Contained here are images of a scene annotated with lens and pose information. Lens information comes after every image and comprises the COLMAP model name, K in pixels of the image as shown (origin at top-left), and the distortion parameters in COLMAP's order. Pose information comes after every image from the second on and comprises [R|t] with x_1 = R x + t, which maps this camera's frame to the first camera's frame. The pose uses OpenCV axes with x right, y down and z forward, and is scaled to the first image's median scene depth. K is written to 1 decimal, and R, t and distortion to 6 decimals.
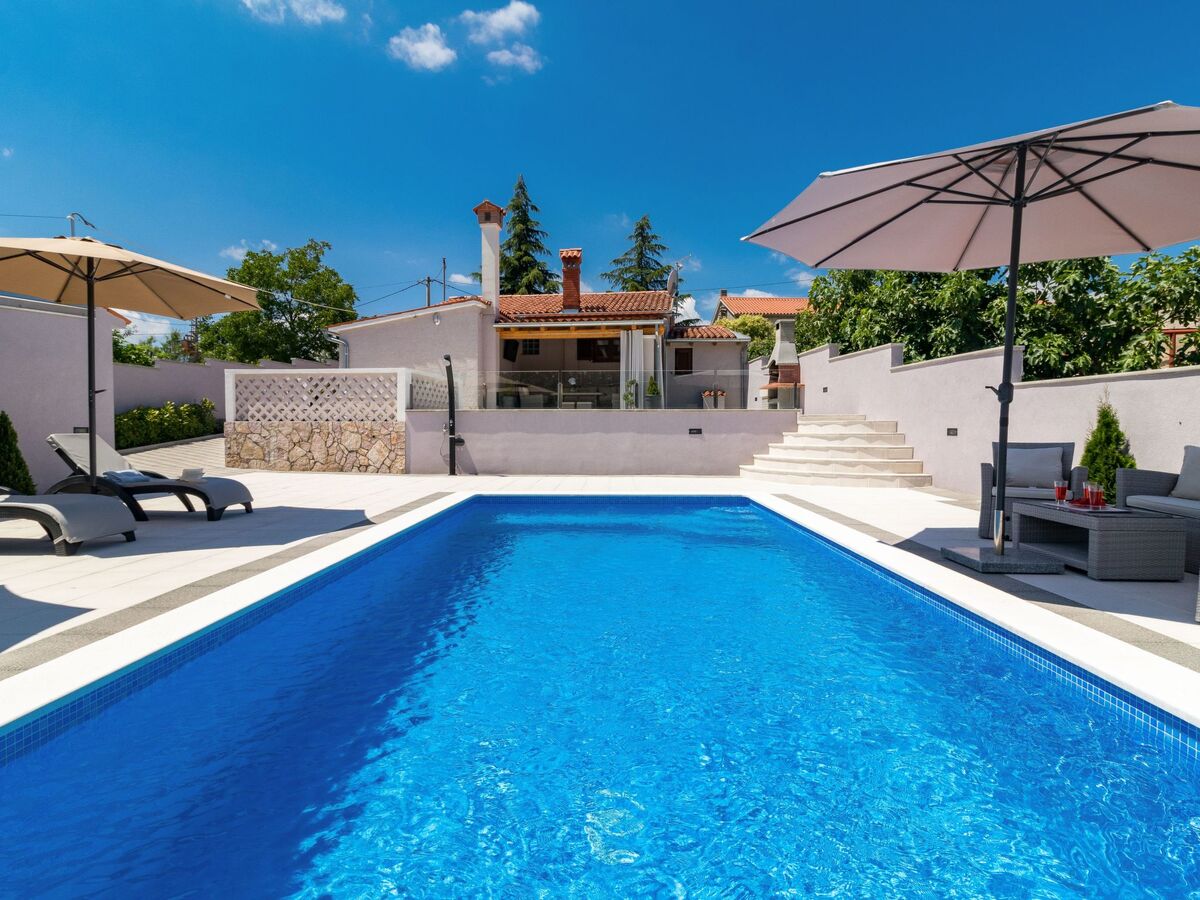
lens RADIAL K [[583.2, 0, 600.0], [0, 583.2, 450.0], [0, 0, 1]] dist [0.007905, 0.000305]
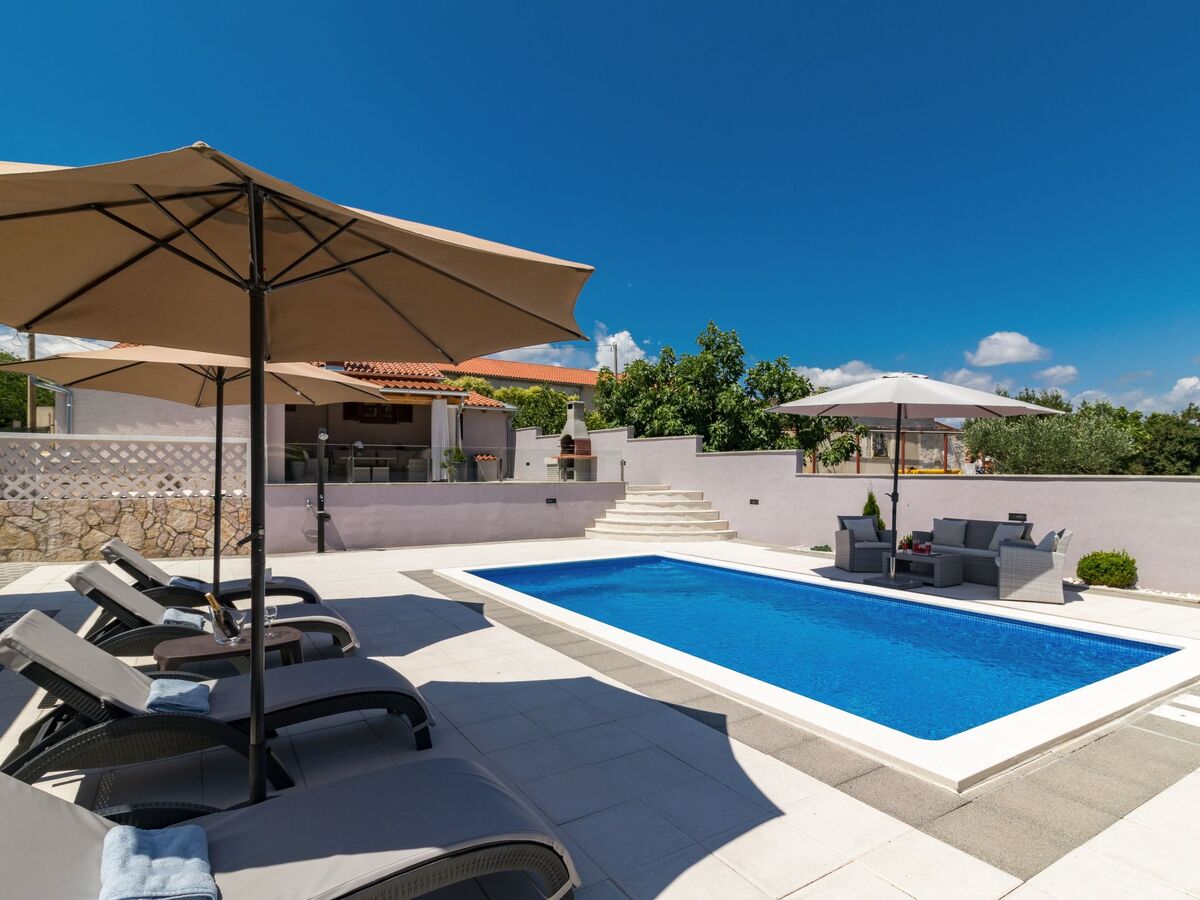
lens RADIAL K [[583.2, 0, 600.0], [0, 583.2, 450.0], [0, 0, 1]] dist [0.007905, 0.000305]
pose [[0.858509, 0.021989, 0.512327, -0.345919], [0.023150, 0.996400, -0.081558, -0.034628], [-0.512276, 0.081878, 0.854909, -0.057134]]
